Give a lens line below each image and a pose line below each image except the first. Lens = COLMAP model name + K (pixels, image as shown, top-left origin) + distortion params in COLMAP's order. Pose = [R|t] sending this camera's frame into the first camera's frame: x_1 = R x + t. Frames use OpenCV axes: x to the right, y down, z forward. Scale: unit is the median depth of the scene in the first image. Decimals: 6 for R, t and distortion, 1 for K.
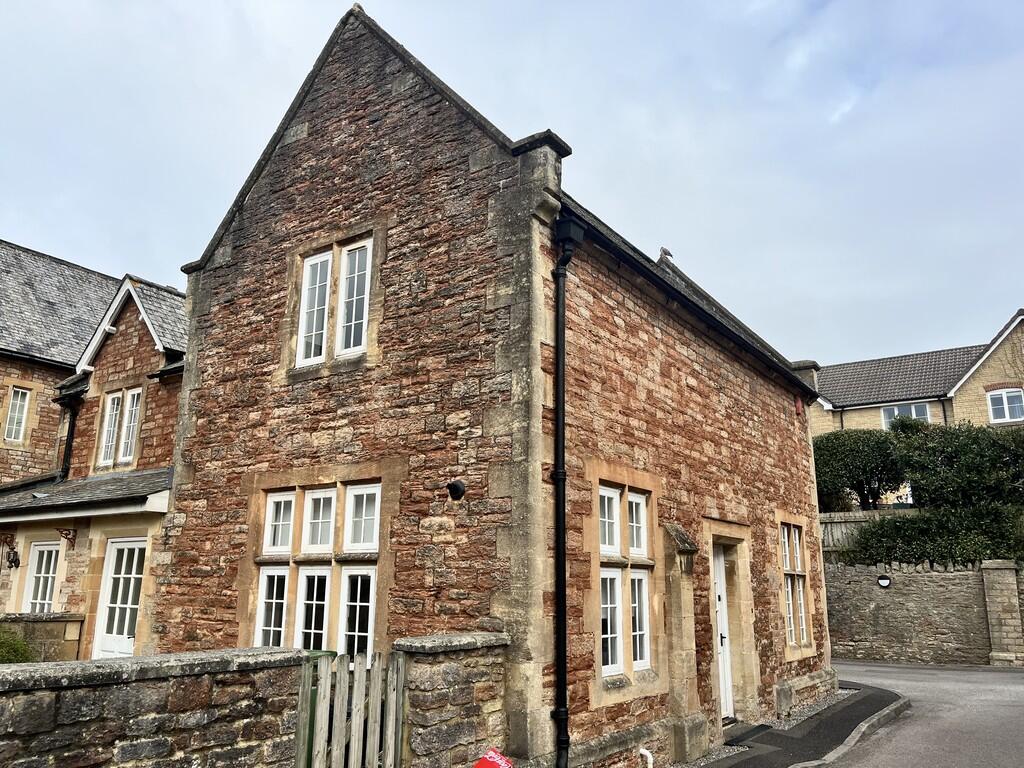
lens RADIAL K [[782.2, 0, 507.3], [0, 782.2, 379.2], [0, 0, 1]] dist [0.044613, -0.067635]
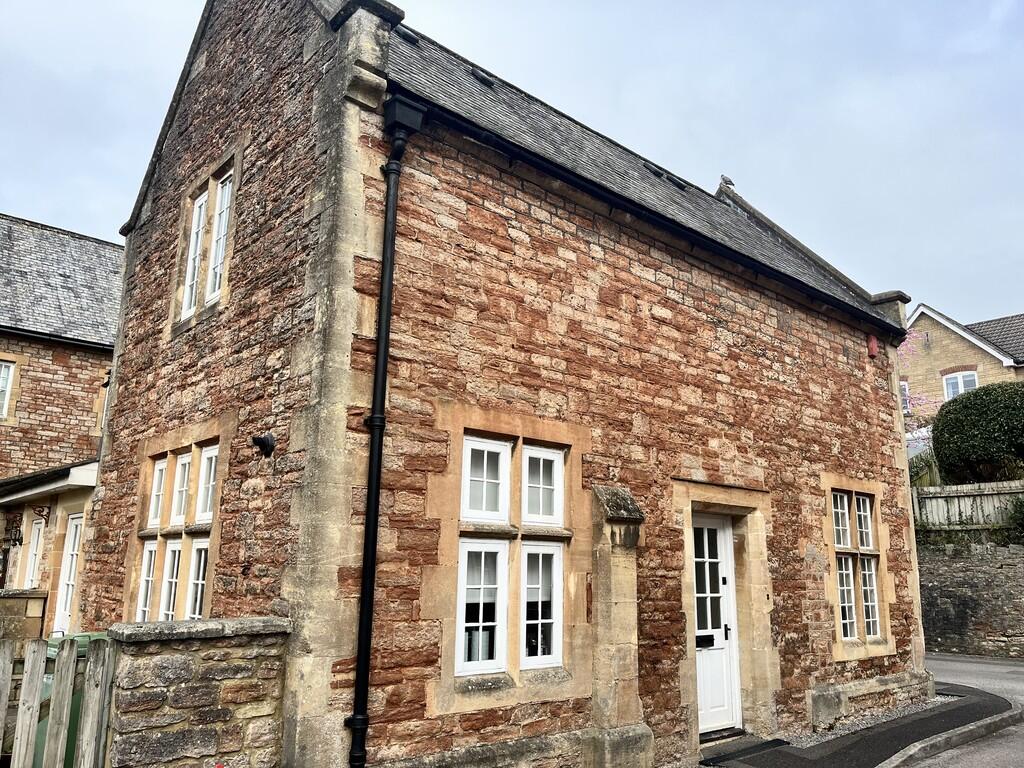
lens RADIAL K [[782.2, 0, 509.1], [0, 782.2, 386.8], [0, 0, 1]] dist [0.044613, -0.067635]
pose [[0.973754, -0.046870, -0.222724, 0.302297], [0.052734, 0.998399, 0.020451, 0.063686], [0.221409, -0.031659, 0.974667, 0.211643]]
